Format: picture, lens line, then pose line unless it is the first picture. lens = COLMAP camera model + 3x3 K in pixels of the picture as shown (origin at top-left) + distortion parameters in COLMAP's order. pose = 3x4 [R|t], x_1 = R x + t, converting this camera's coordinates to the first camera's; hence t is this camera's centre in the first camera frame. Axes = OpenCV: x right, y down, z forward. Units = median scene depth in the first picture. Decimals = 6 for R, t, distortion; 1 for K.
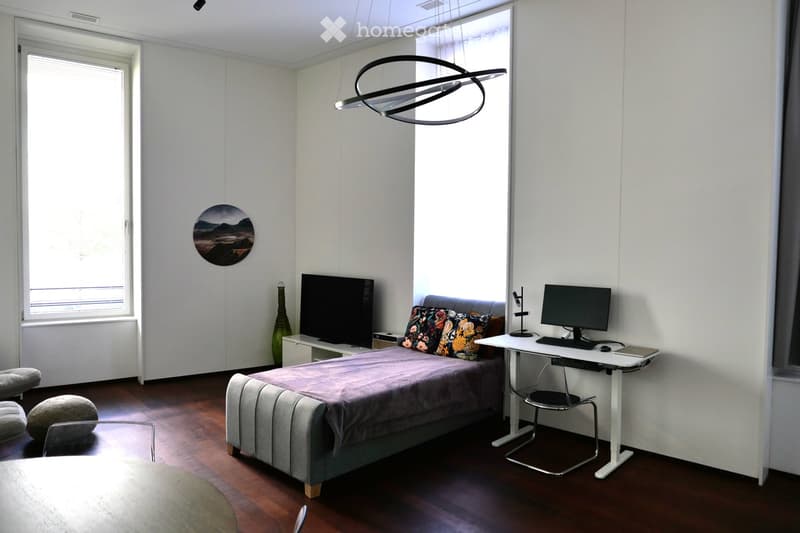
lens RADIAL K [[558.2, 0, 400.0], [0, 558.2, 266.5], [0, 0, 1]] dist [-0.025180, 0.003386]
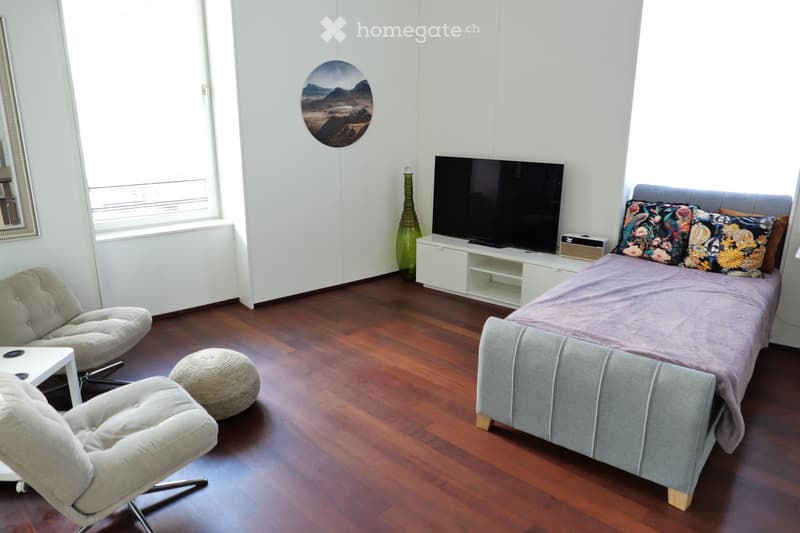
lens RADIAL K [[558.2, 0, 400.0], [0, 558.2, 266.5], [0, 0, 1]] dist [-0.025180, 0.003386]
pose [[0.997469, -0.030039, 0.064441, -0.296463], [0.014616, 0.973640, 0.227623, -0.014958], [-0.069580, -0.226105, 0.971615, 0.242419]]
